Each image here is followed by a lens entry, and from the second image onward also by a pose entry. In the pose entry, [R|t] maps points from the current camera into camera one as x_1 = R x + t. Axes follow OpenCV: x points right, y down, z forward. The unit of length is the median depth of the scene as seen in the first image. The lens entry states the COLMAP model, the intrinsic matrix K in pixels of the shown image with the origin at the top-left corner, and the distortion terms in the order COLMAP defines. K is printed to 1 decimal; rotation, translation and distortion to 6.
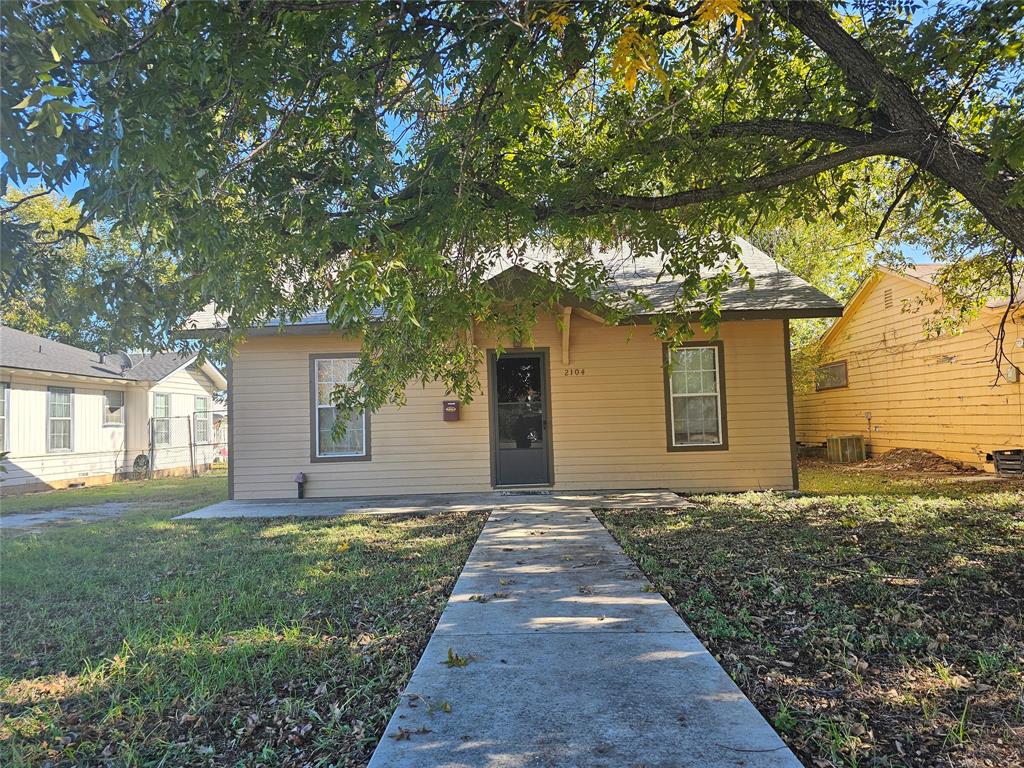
lens RADIAL K [[704.4, 0, 508.5], [0, 704.4, 382.5], [0, 0, 1]] dist [0.038994, -0.000900]
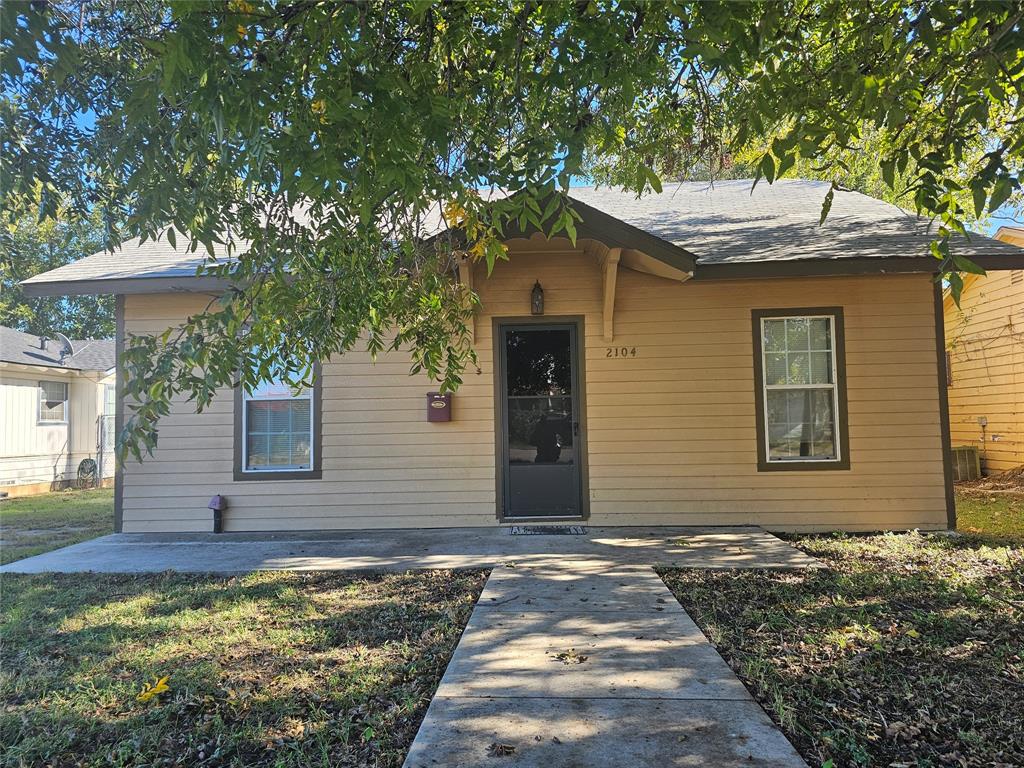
lens RADIAL K [[704.4, 0, 518.9], [0, 704.4, 385.1], [0, 0, 1]] dist [0.038994, -0.000900]
pose [[0.999828, 0.009959, -0.015646, 0.006412], [-0.009964, 0.999950, -0.000216, 0.018428], [0.015643, 0.000372, 0.999878, 0.316727]]
